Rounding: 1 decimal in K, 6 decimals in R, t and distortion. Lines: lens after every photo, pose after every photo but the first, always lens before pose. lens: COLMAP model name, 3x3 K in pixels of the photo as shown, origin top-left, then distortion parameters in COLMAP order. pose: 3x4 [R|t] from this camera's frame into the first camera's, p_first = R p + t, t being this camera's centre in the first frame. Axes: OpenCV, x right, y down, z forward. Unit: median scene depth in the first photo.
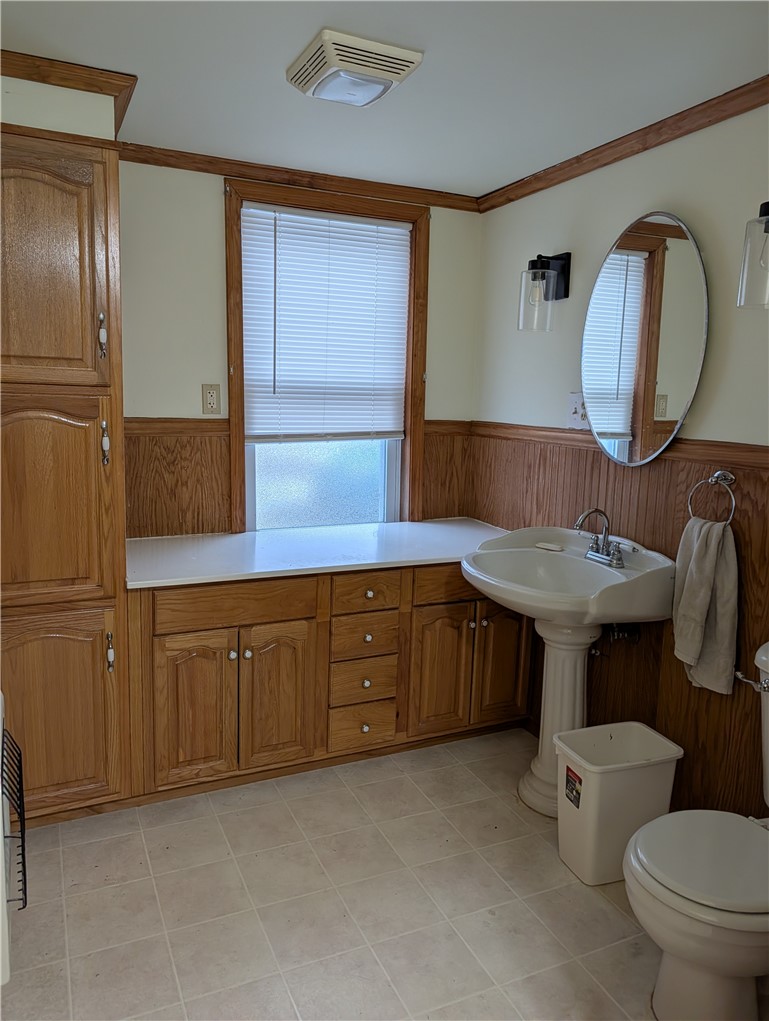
lens RADIAL K [[730.6, 0, 382.8], [0, 730.6, 525.2], [0, 0, 1]] dist [0.030747, -0.044733]
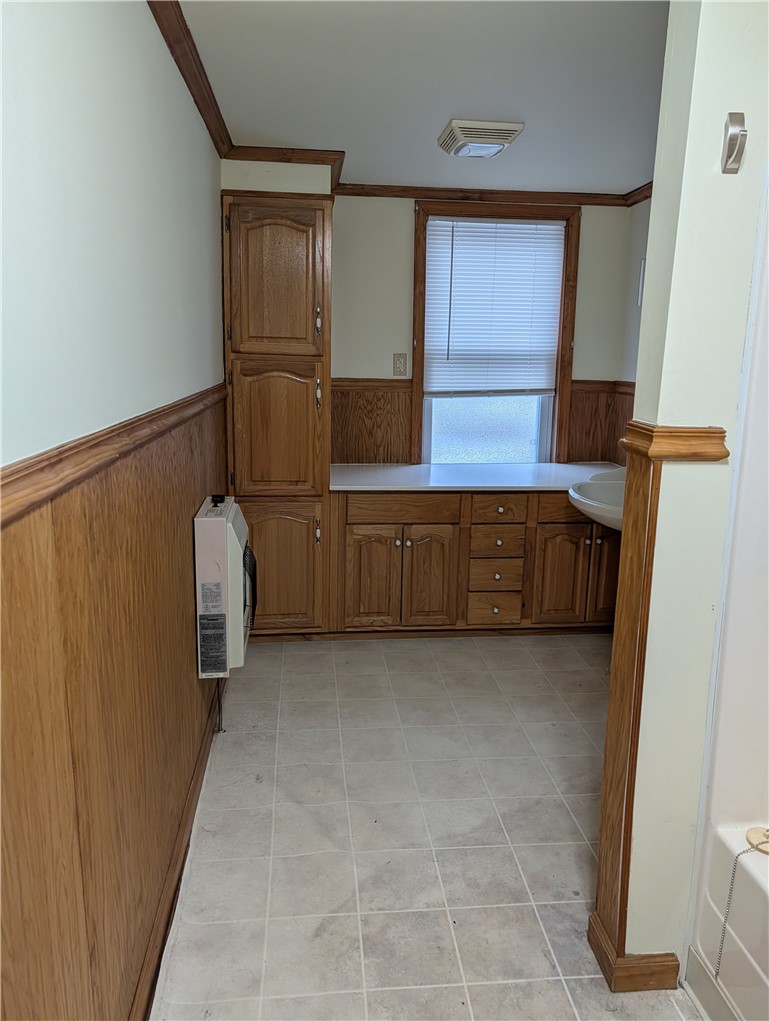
lens RADIAL K [[723.3, 0, 403.9], [0, 723.3, 521.1], [0, 0, 1]] dist [0.095579, -0.270813]
pose [[0.953089, 0.056340, -0.297402, 0.201165], [-0.044906, 0.997971, 0.045144, 0.061017], [0.299342, -0.029671, 0.953684, -0.314829]]
